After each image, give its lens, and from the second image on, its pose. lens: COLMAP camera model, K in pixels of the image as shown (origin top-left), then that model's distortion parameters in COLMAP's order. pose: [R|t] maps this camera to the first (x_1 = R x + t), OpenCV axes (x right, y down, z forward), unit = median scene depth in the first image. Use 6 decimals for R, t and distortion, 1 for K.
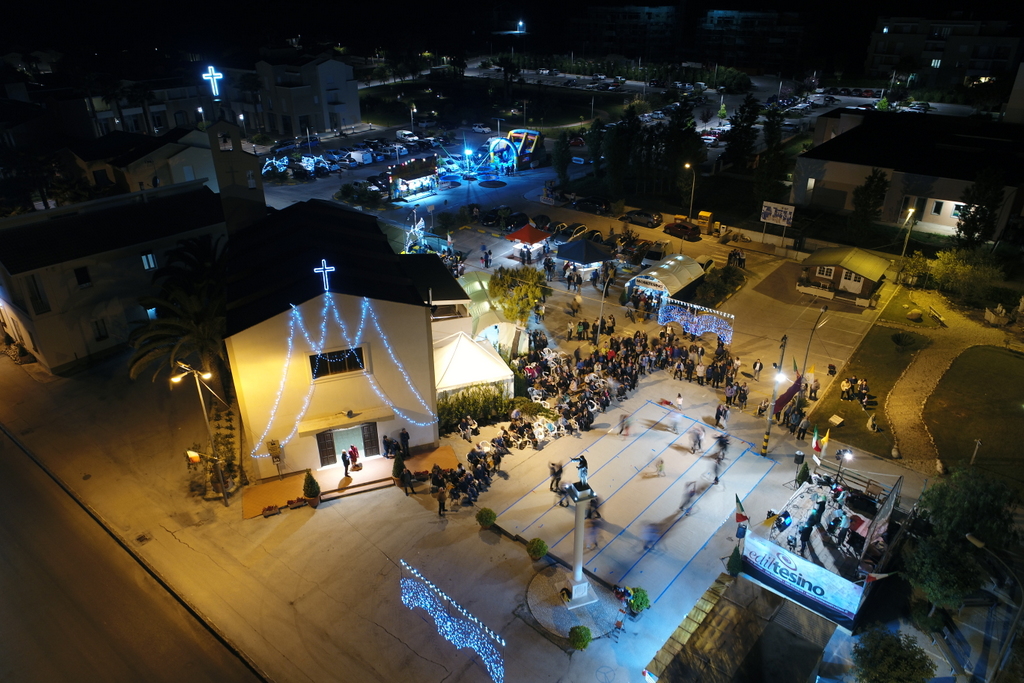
lens RADIAL K [[687.3, 0, 512.0], [0, 687.3, 341.5], [0, 0, 1]] dist [-0.001320, 0.001188]
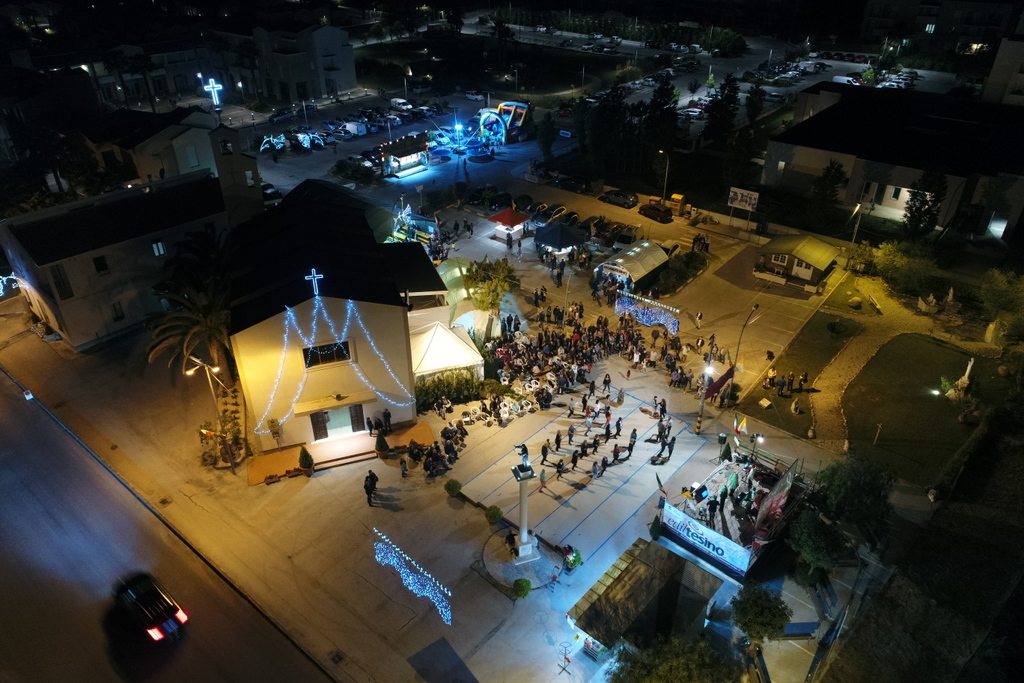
lens RADIAL K [[687.3, 0, 512.0], [0, 687.3, 341.5], [0, 0, 1]] dist [-0.001320, 0.001188]
pose [[0.999941, 0.010264, -0.003505, 0.044283], [-0.009964, 0.996994, 0.076833, -0.058563], [0.004283, -0.076793, 0.997038, -0.110036]]
